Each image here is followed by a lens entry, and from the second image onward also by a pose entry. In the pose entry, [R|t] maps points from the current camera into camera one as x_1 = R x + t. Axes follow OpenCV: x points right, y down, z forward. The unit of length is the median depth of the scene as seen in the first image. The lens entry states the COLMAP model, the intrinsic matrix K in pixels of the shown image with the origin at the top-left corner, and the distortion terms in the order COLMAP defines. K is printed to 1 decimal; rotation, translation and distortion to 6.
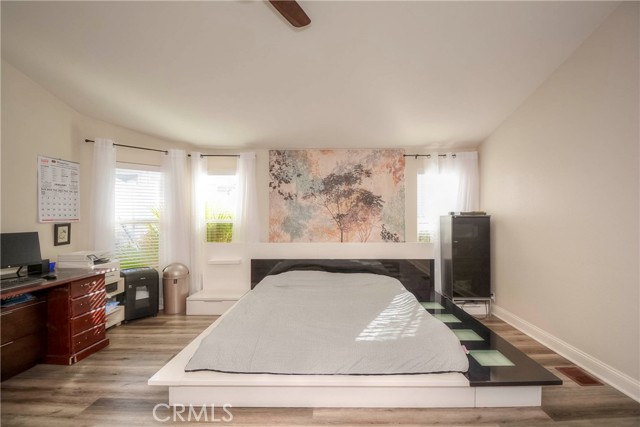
lens RADIAL K [[281.0, 0, 320.2], [0, 281.0, 217.5], [0, 0, 1]] dist [0.000126, -0.008773]
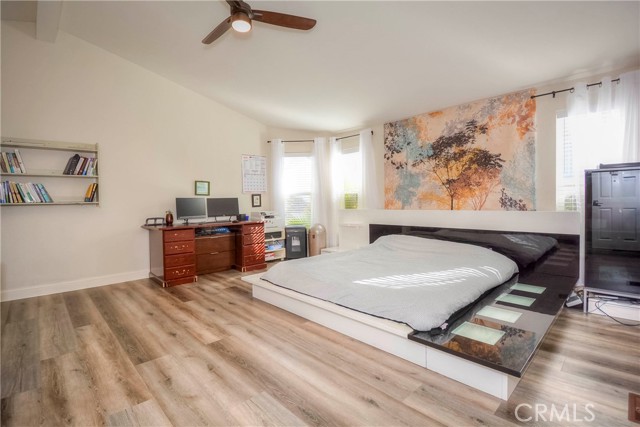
lens RADIAL K [[281.0, 0, 321.0], [0, 281.0, 209.0], [0, 0, 1]] dist [0.000126, -0.008773]
pose [[0.719650, 0.010923, -0.694251, 0.410790], [0.015233, 0.999387, 0.031515, 0.049935], [0.694170, -0.033255, 0.719042, 0.044903]]
